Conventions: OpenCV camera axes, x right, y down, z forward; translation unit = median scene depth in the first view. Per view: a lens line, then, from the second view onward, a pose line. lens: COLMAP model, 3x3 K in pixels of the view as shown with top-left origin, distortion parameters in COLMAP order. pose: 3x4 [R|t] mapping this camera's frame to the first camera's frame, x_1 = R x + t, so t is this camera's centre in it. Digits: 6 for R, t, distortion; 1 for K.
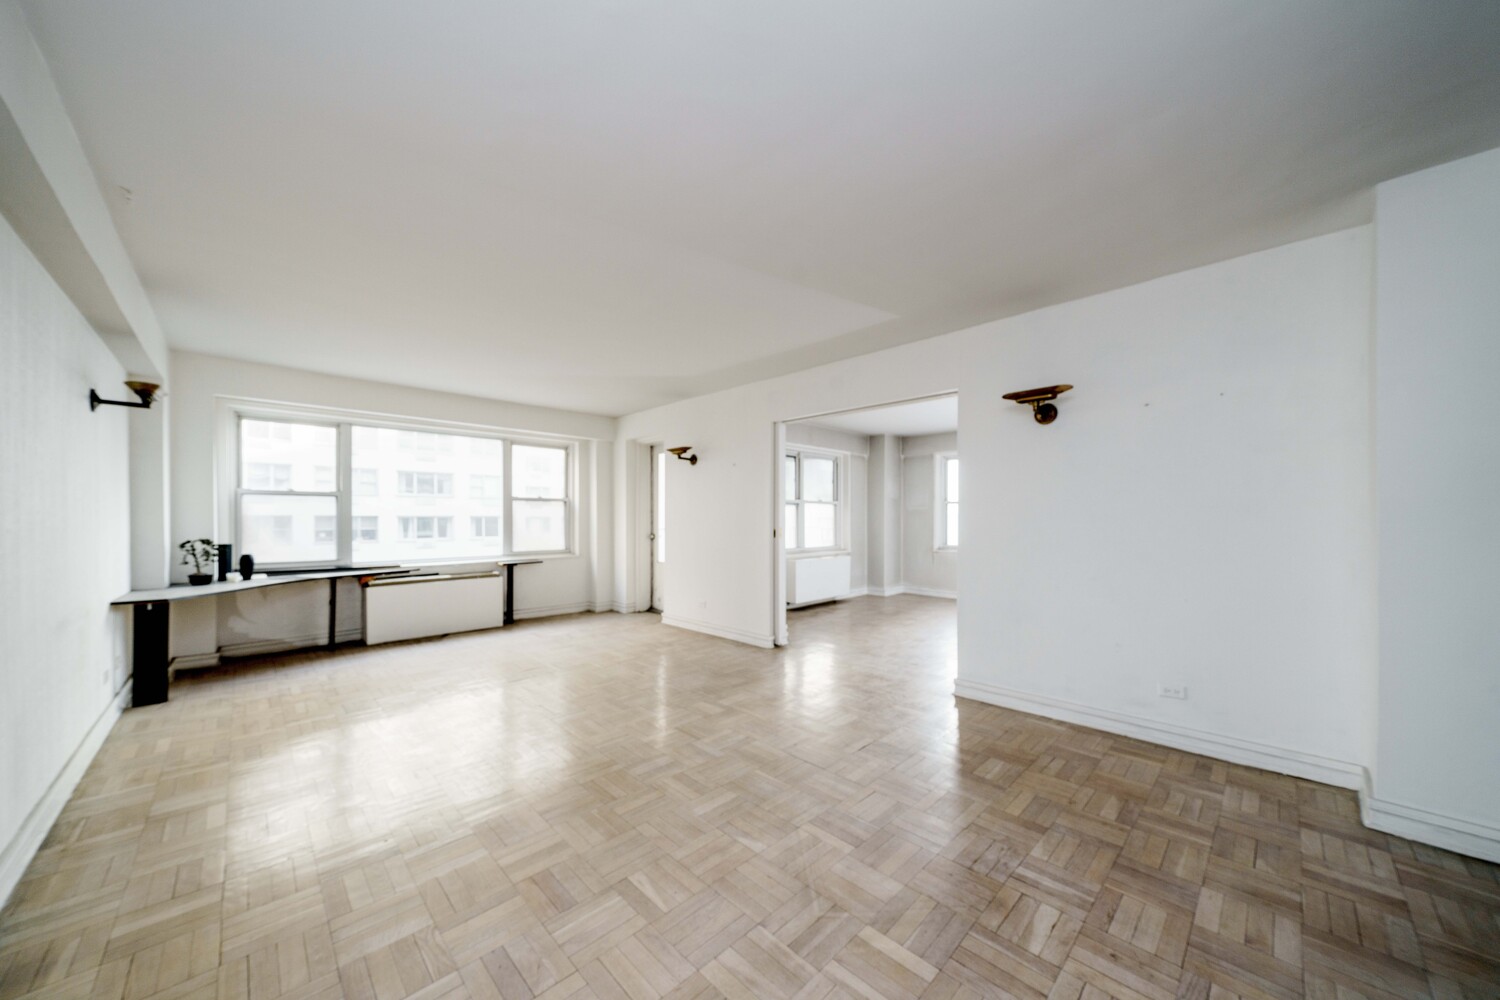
lens RADIAL K [[520.9, 0, 754.5], [0, 520.9, 520.8], [0, 0, 1]] dist [-0.000701, -0.000068]
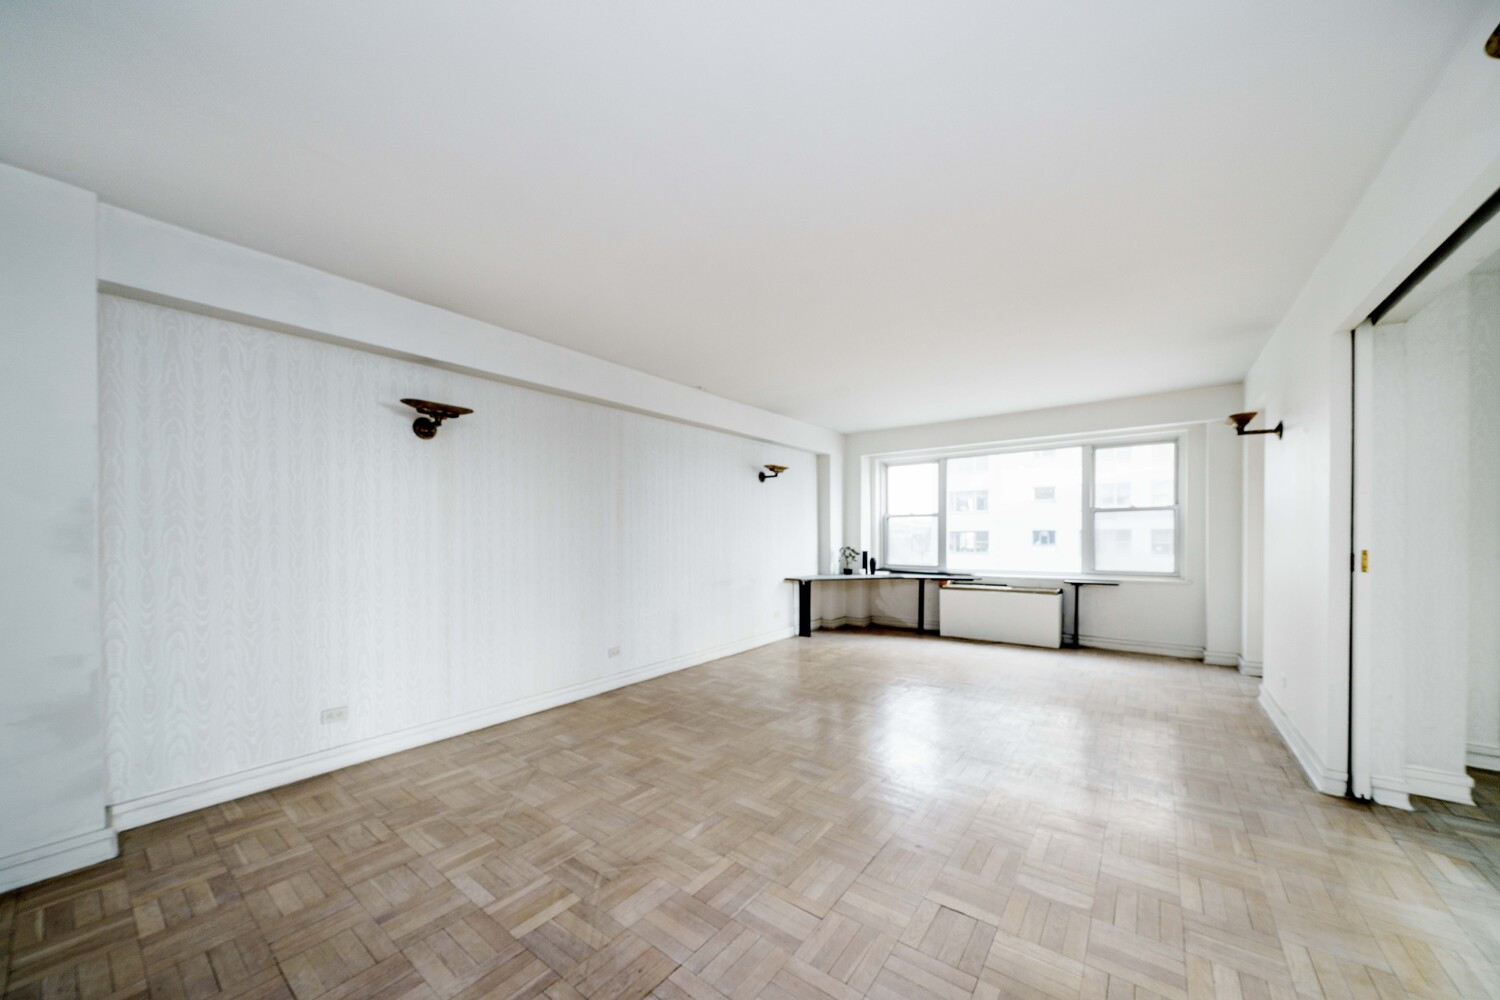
lens RADIAL K [[524.6, 0, 749.4], [0, 524.6, 539.1], [0, 0, 1]] dist [-0.009449, 0.000029]
pose [[0.139575, 0.006356, -0.990191, 0.399286], [0.001835, 0.999976, 0.006677, -0.000442], [0.990210, -0.002749, 0.139560, 0.350549]]
